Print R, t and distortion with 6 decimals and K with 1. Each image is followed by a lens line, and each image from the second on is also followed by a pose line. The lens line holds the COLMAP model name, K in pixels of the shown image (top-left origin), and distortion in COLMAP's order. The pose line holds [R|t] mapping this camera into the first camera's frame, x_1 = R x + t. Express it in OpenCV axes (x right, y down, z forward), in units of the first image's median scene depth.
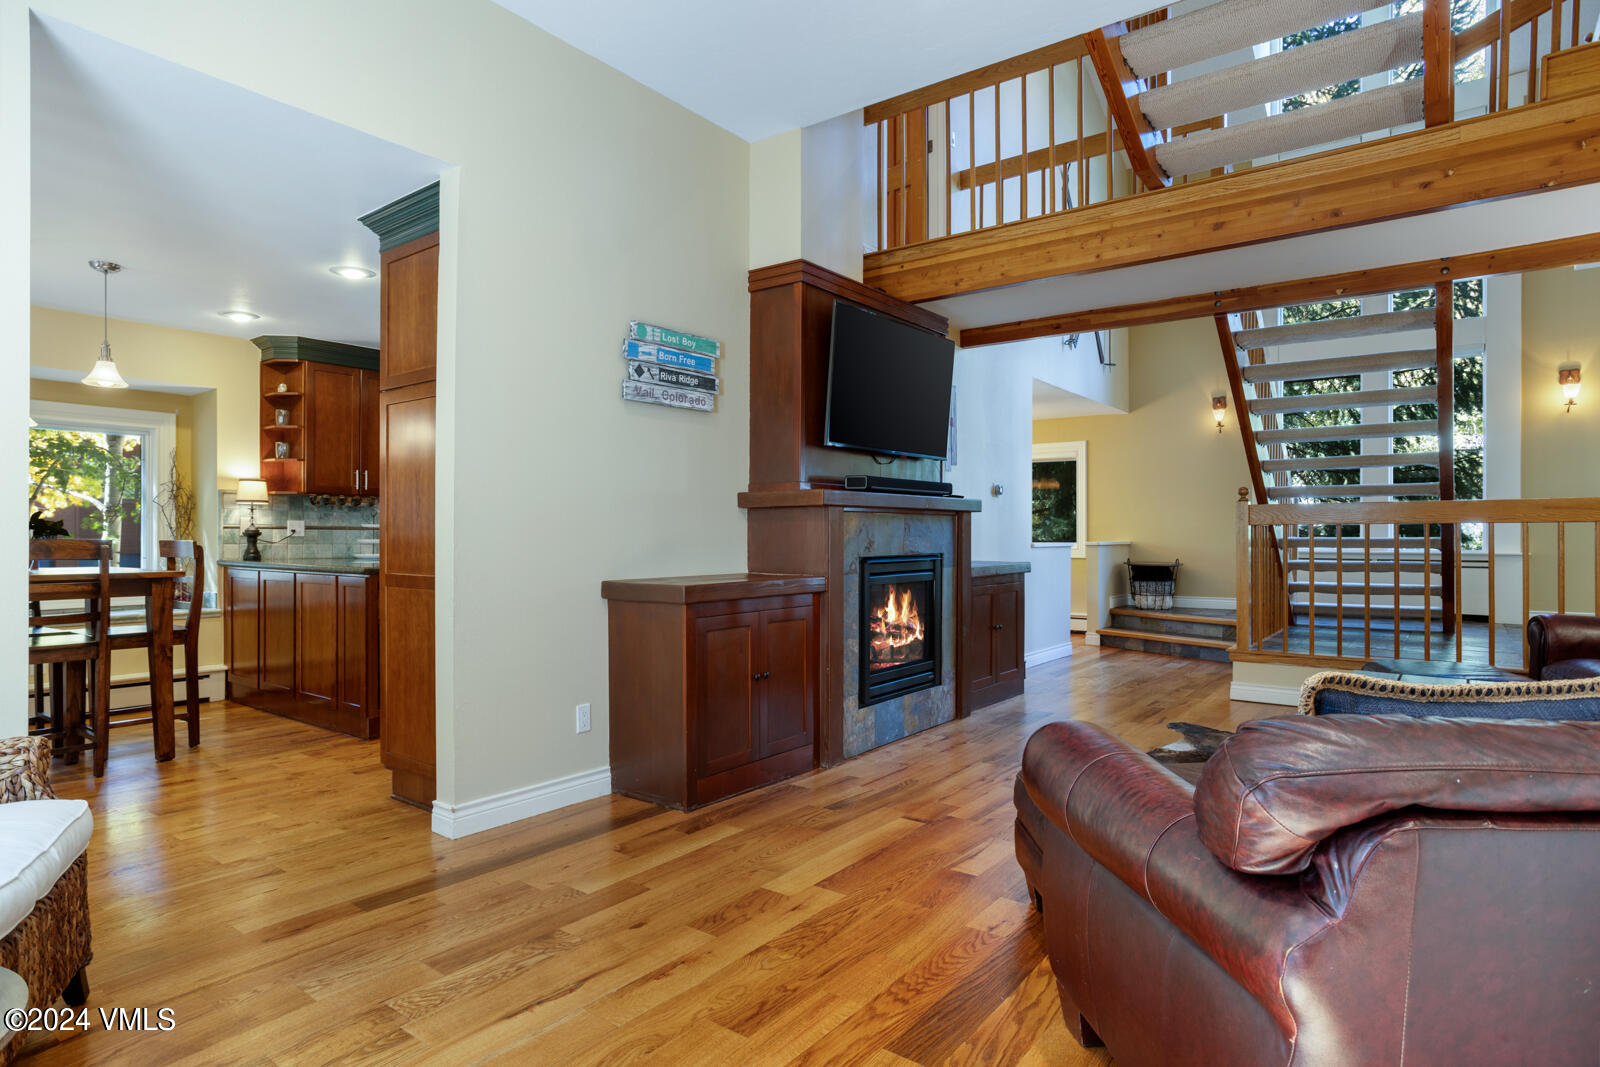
lens RADIAL K [[891.1, 0, 795.9], [0, 891.1, 536.4], [0, 0, 1]] dist [-0.020633, 0.000988]
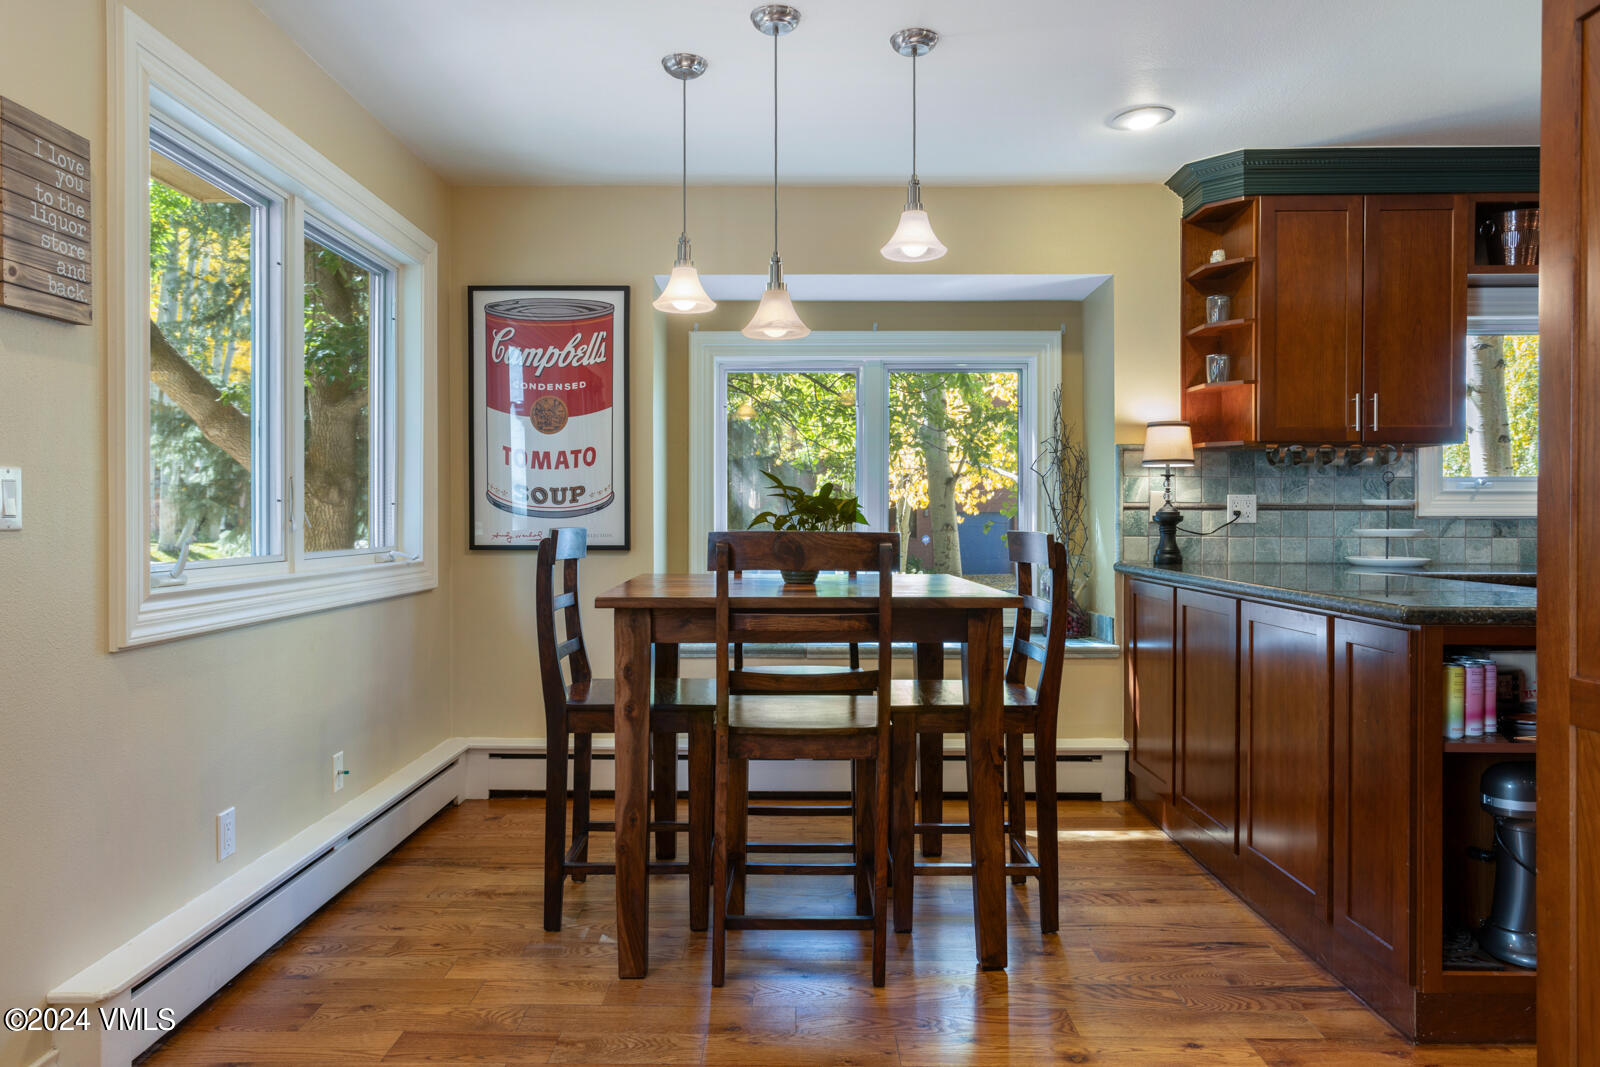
lens RADIAL K [[1027.2, 0, 796.6], [0, 1027.2, 530.6], [0, 0, 1]] dist [-0.001012, -0.001072]
pose [[0.602746, 0.006764, -0.797905, -0.224548], [0.001819, 0.999950, 0.009852, -0.002210], [0.797931, -0.007390, 0.602703, 0.398995]]
